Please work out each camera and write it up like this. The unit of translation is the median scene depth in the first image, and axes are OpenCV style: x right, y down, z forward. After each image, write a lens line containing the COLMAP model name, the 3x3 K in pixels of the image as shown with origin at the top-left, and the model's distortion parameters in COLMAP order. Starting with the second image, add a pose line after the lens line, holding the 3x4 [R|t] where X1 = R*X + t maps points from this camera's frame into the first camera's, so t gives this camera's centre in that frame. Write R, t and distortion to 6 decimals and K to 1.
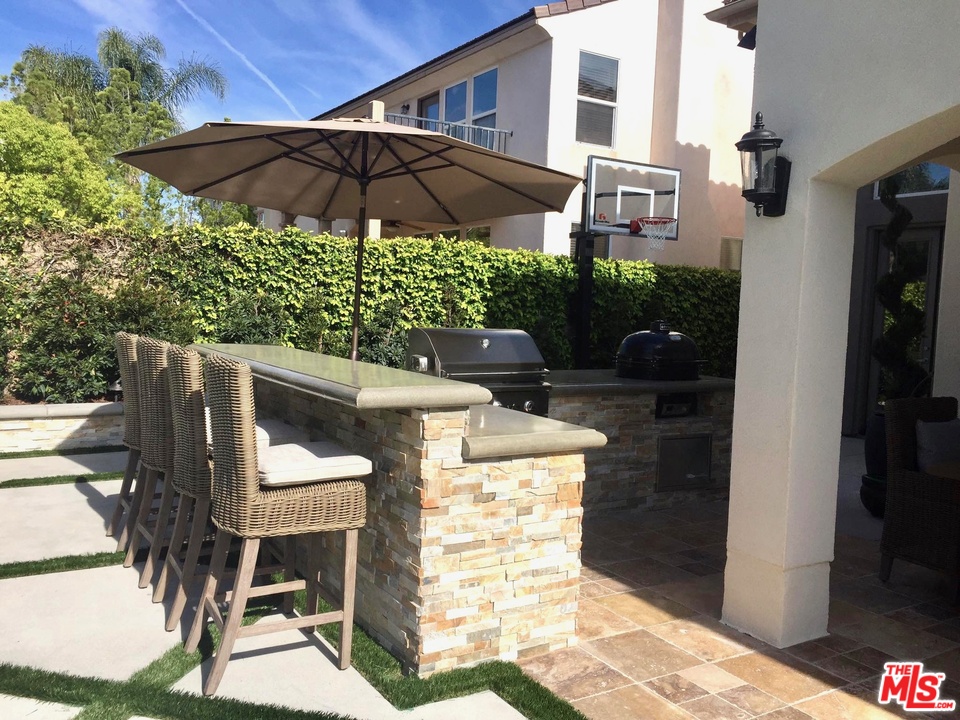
lens RADIAL K [[821.1, 0, 473.7], [0, 821.1, 356.9], [0, 0, 1]] dist [0.045527, 0.003673]
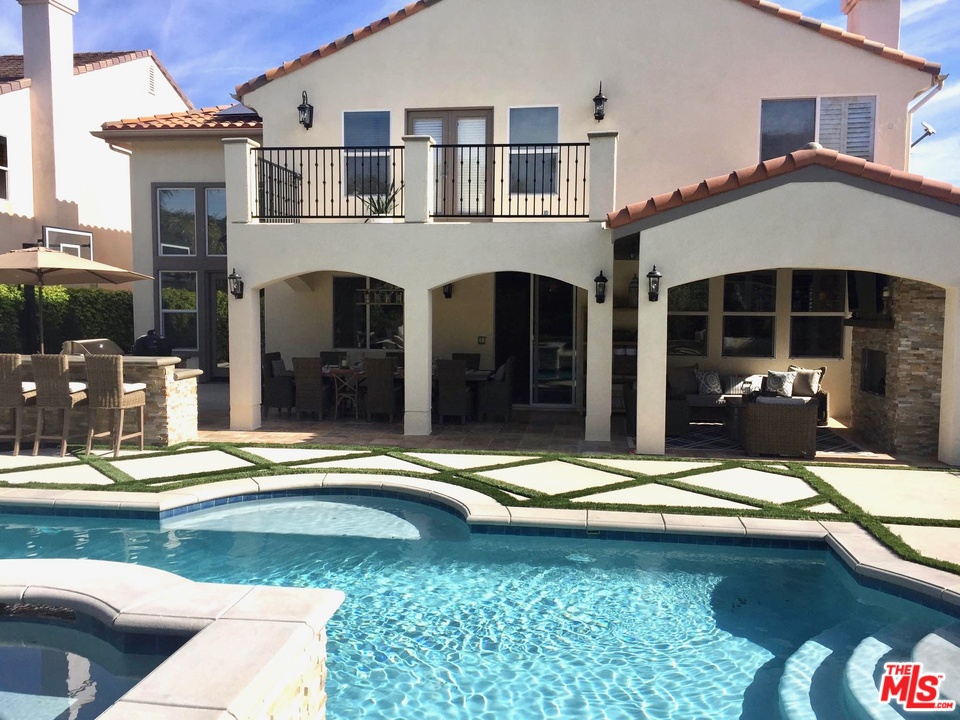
lens RADIAL K [[821.1, 0, 477.7], [0, 821.1, 358.9], [0, 0, 1]] dist [0.045527, 0.003673]
pose [[0.643123, -0.090193, 0.760433, -1.547964], [0.072918, 0.995740, 0.056434, -0.050268], [-0.762283, 0.019155, 0.646960, -1.836591]]
